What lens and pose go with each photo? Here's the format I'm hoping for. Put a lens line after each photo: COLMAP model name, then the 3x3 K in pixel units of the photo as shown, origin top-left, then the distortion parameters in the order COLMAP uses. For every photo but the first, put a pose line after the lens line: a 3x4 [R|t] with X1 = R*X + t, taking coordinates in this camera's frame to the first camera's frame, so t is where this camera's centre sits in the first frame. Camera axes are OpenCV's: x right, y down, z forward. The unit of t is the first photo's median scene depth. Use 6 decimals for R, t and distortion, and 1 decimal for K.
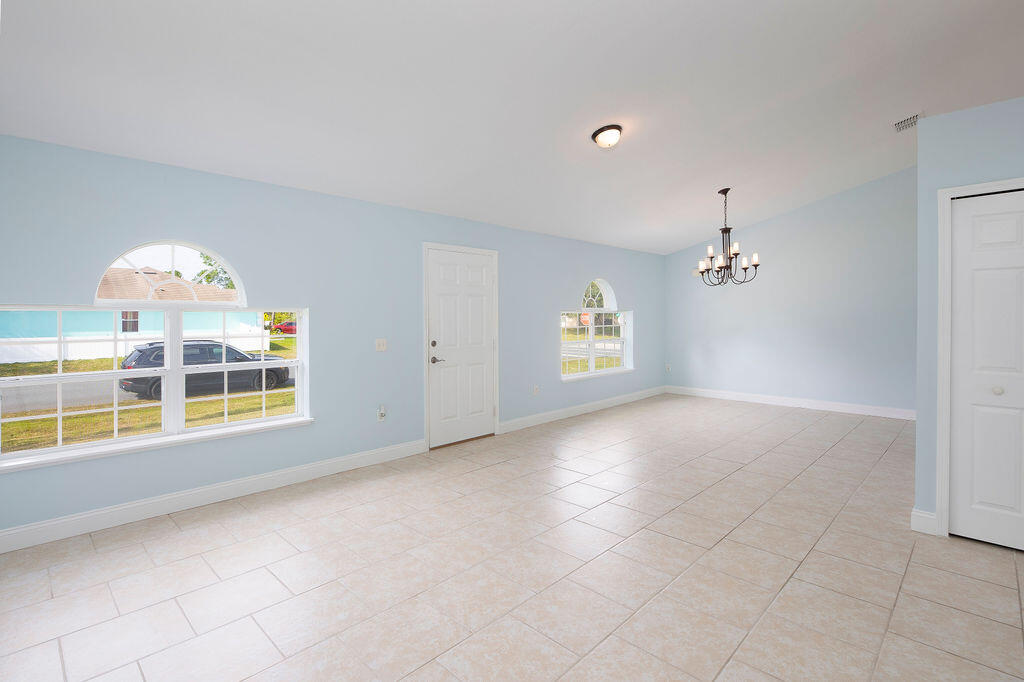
lens RADIAL K [[483.7, 0, 503.1], [0, 483.7, 320.2], [0, 0, 1]] dist [-0.004551, 0.000149]
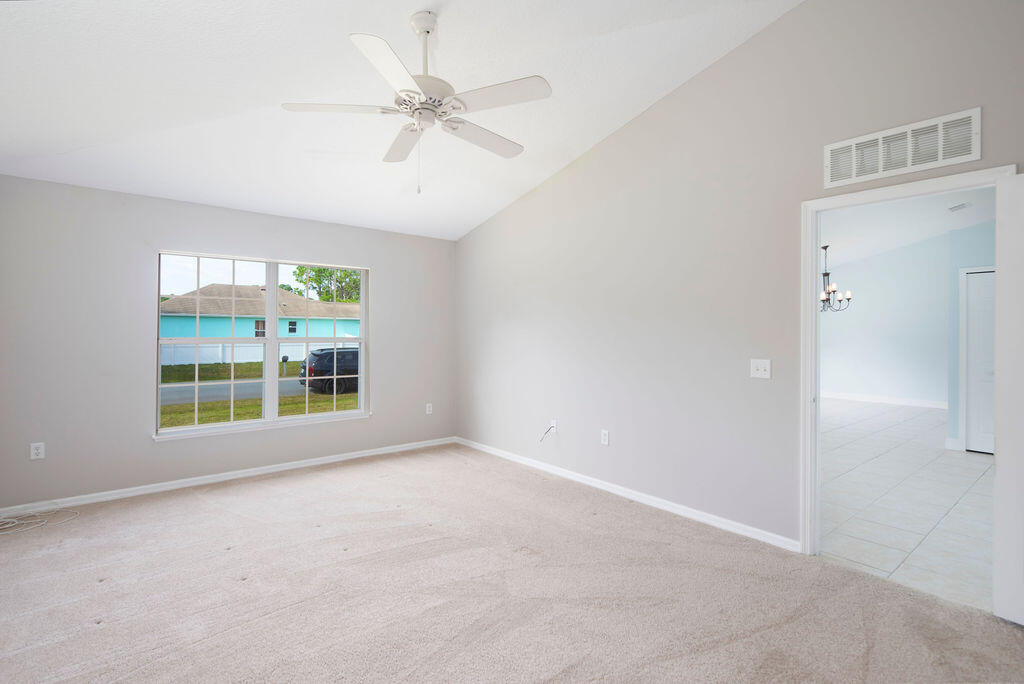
lens RADIAL K [[483.7, 0, 508.7], [0, 483.7, 335.9], [0, 0, 1]] dist [-0.004551, 0.000149]
pose [[0.994576, 0.002370, -0.103984, -0.346133], [-0.002587, 0.999995, -0.001951, 0.004612], [0.103979, 0.002209, 0.994577, -0.557202]]
